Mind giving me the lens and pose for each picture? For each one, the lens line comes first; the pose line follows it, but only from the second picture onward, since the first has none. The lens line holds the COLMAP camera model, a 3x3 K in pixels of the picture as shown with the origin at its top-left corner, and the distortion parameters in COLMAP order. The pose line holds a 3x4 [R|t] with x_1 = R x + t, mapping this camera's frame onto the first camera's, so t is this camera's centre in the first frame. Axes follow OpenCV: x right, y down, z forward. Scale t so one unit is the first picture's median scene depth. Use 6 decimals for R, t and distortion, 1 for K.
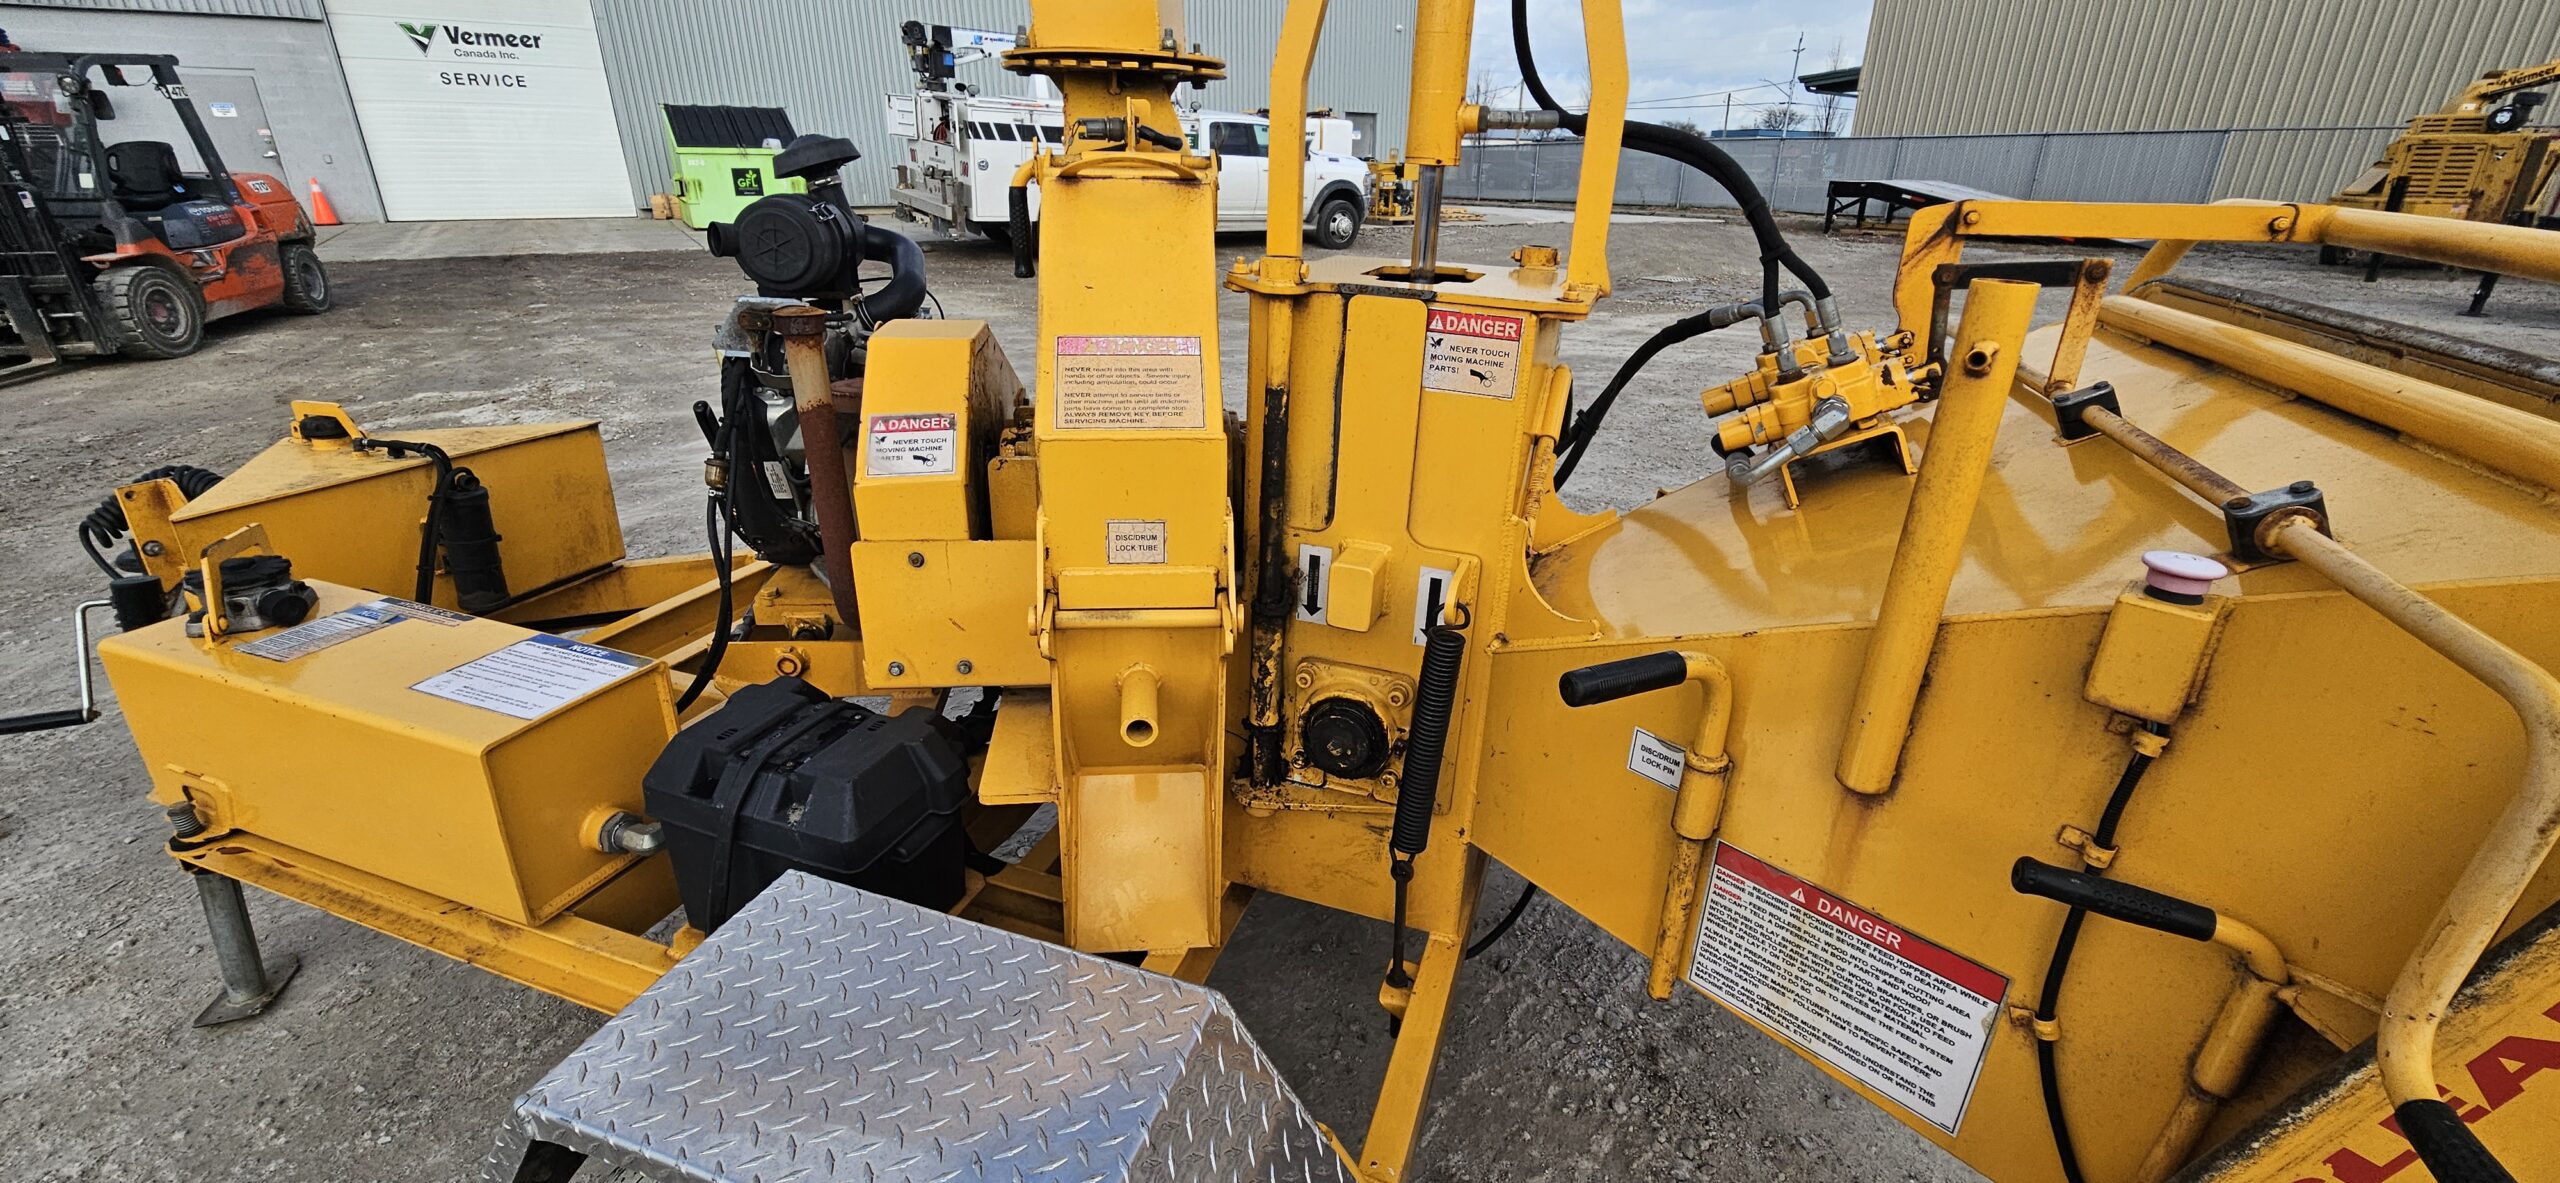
lens RADIAL K [[1053.6, 0, 1287.7], [0, 1053.6, 586.8], [0, 0, 1]] dist [-0.001648, 0.000695]
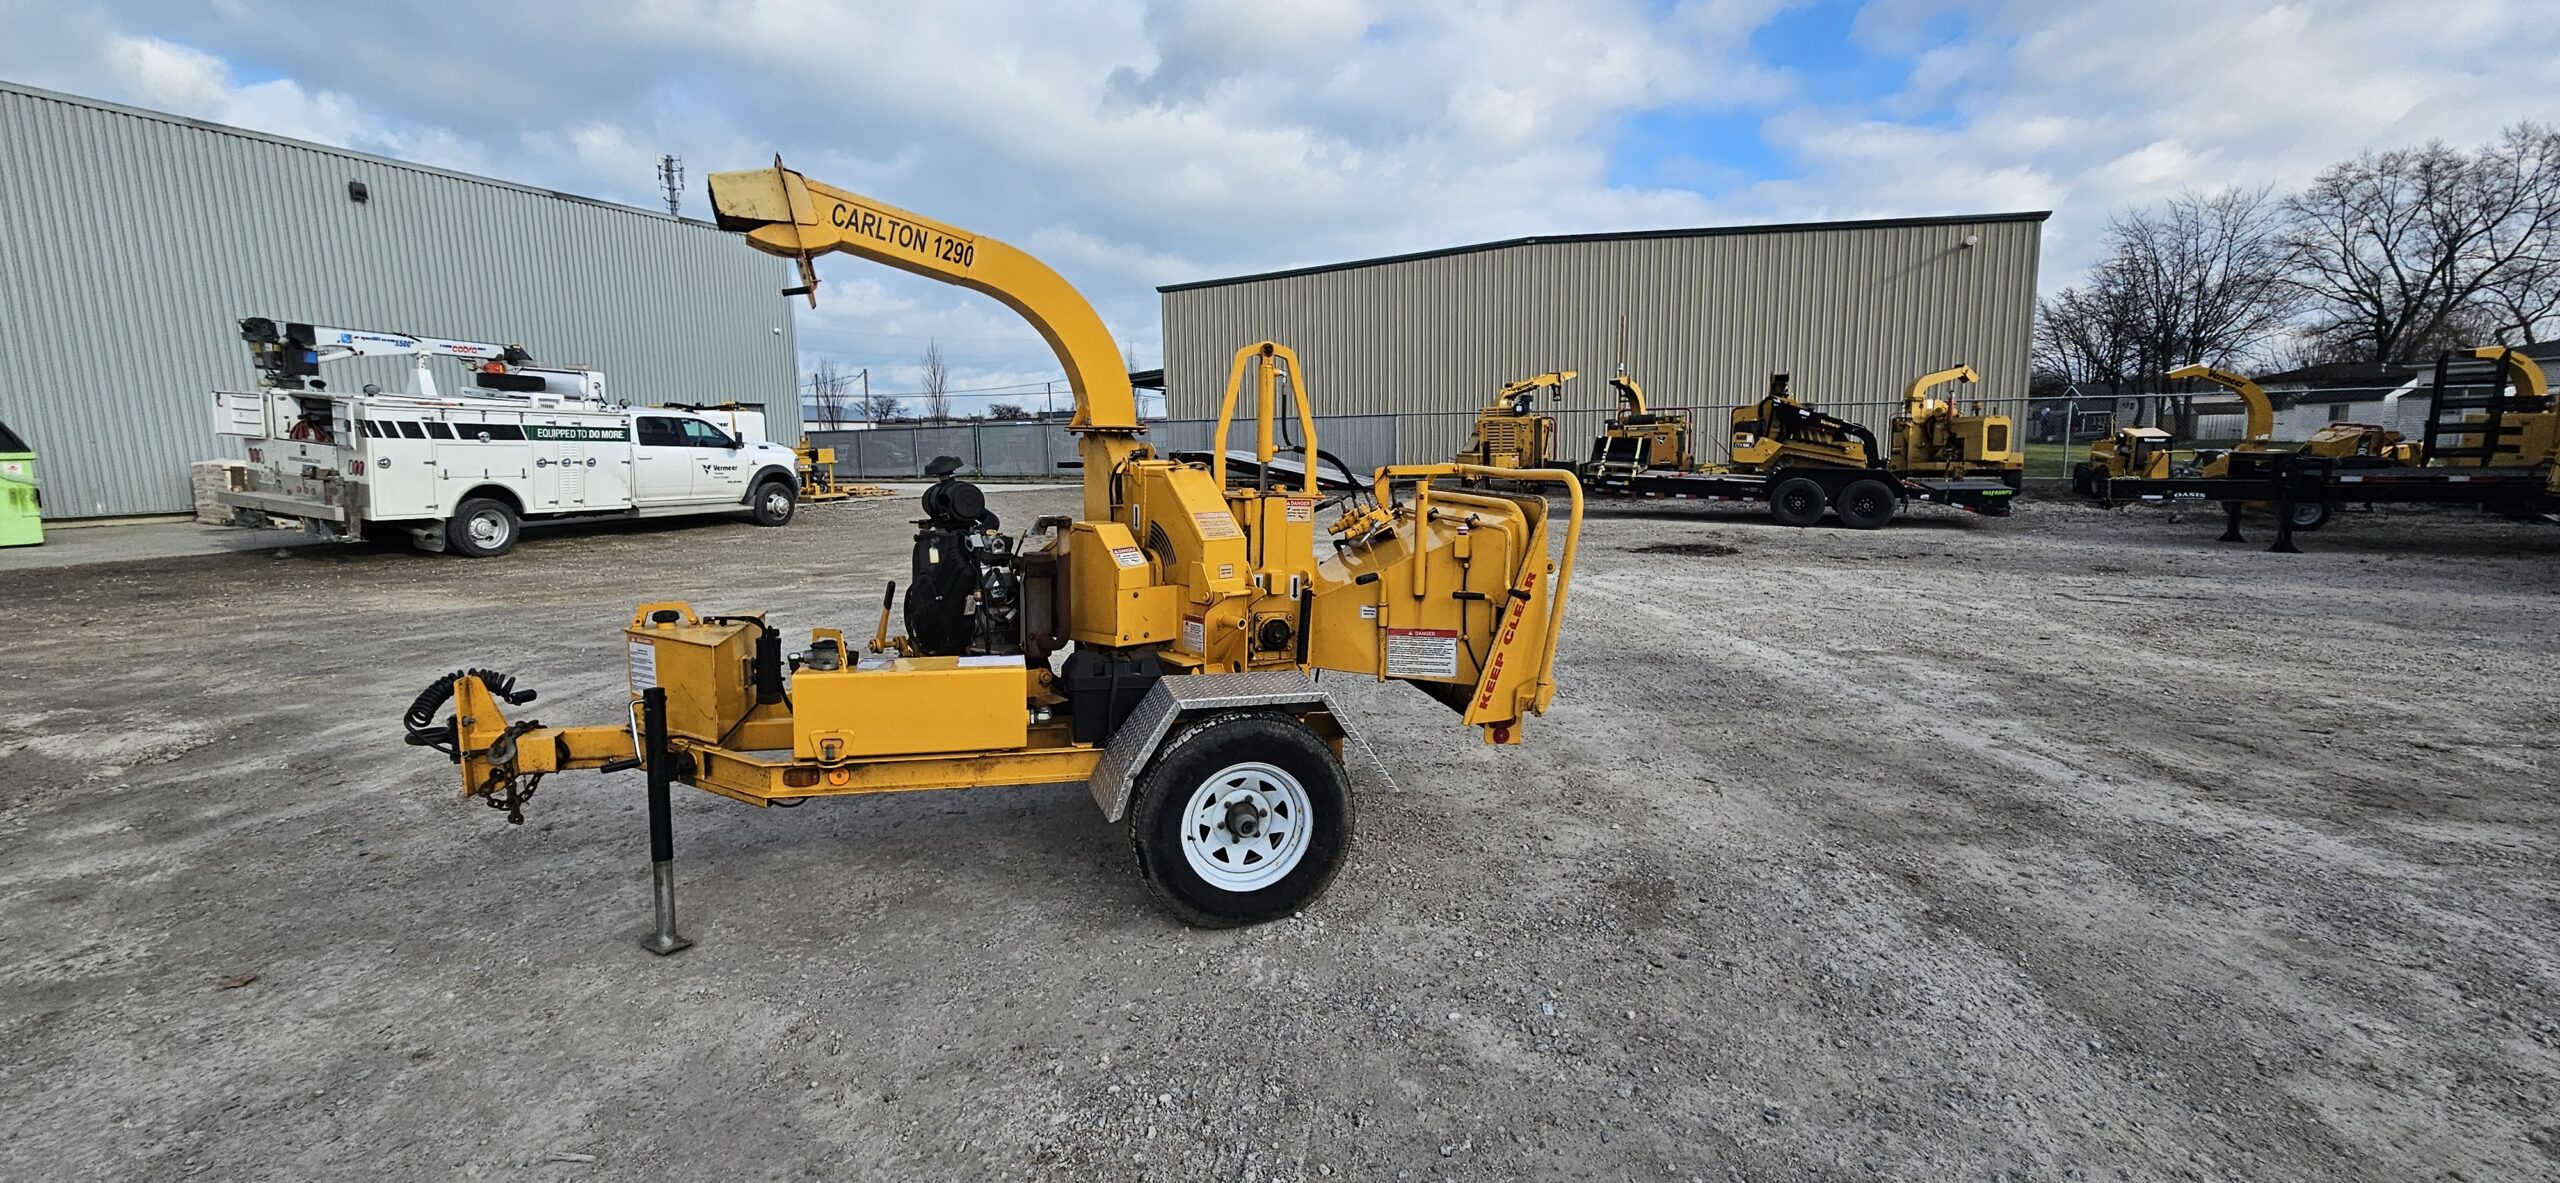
lens RADIAL K [[1053.6, 0, 1283.7], [0, 1053.6, 590.5], [0, 0, 1]] dist [-0.001648, 0.000695]
pose [[0.831320, -0.099242, 0.546862, -0.142515], [0.226833, 0.958837, -0.170817, 0.049036], [-0.507399, 0.266050, 0.819612, -0.141553]]
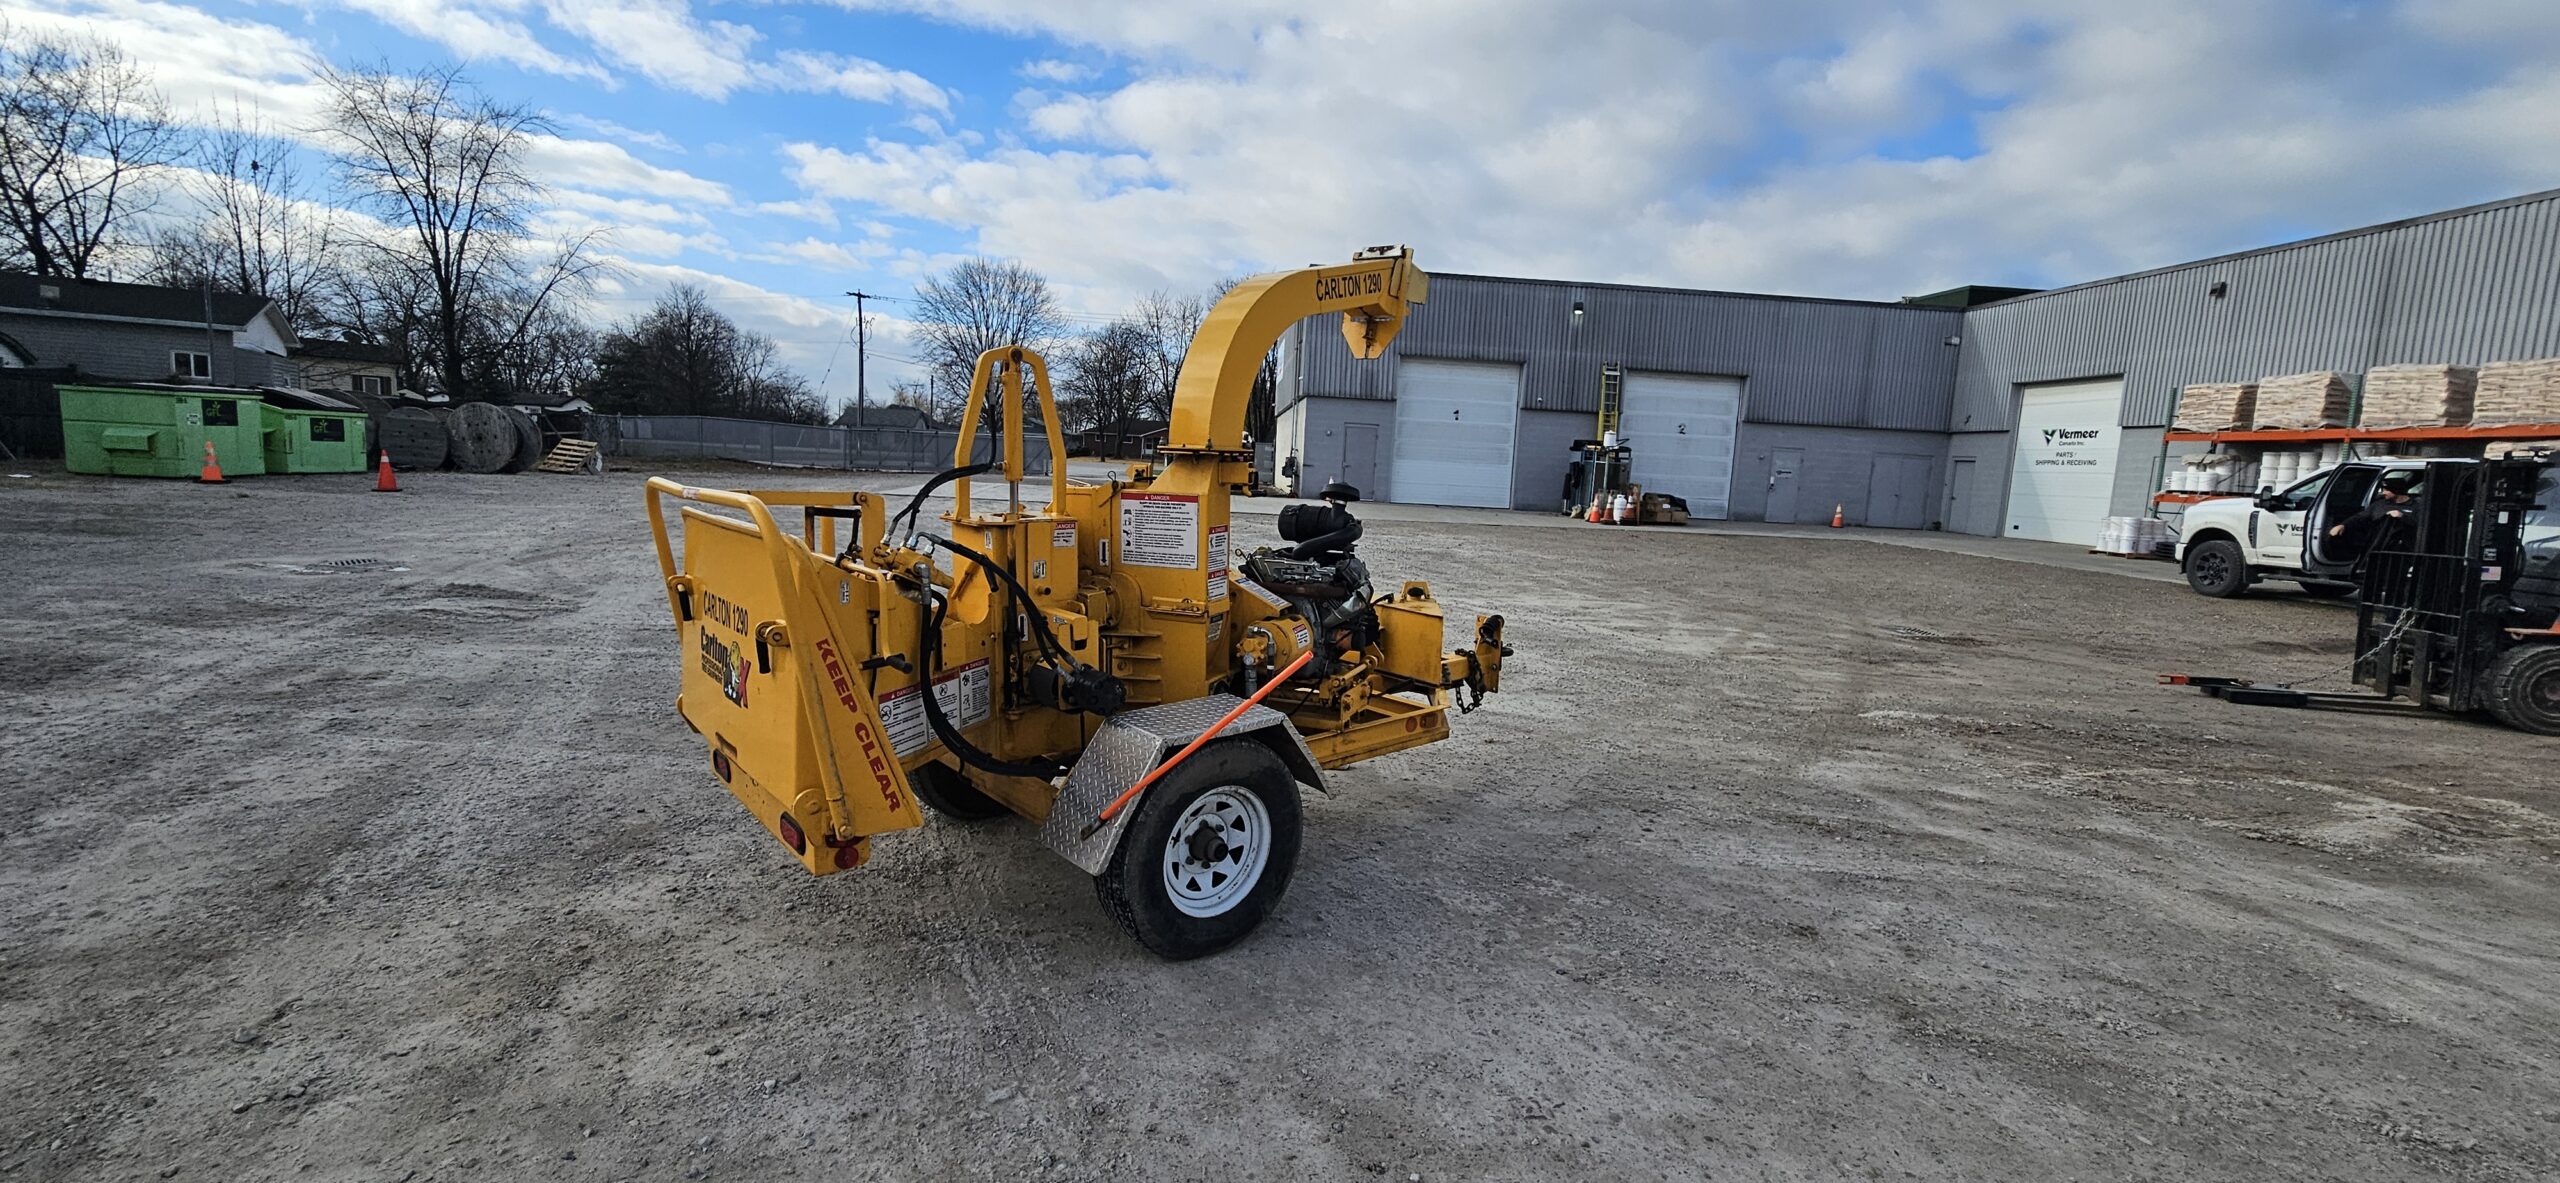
lens RADIAL K [[1053.6, 0, 1284.4], [0, 1053.6, 595.9], [0, 0, 1]] dist [-0.001648, 0.000695]
pose [[-0.495418, 0.079257, -0.865031, 0.198384], [-0.373255, 0.879785, 0.294378, -0.107063], [0.784373, 0.468718, -0.406279, 0.248833]]
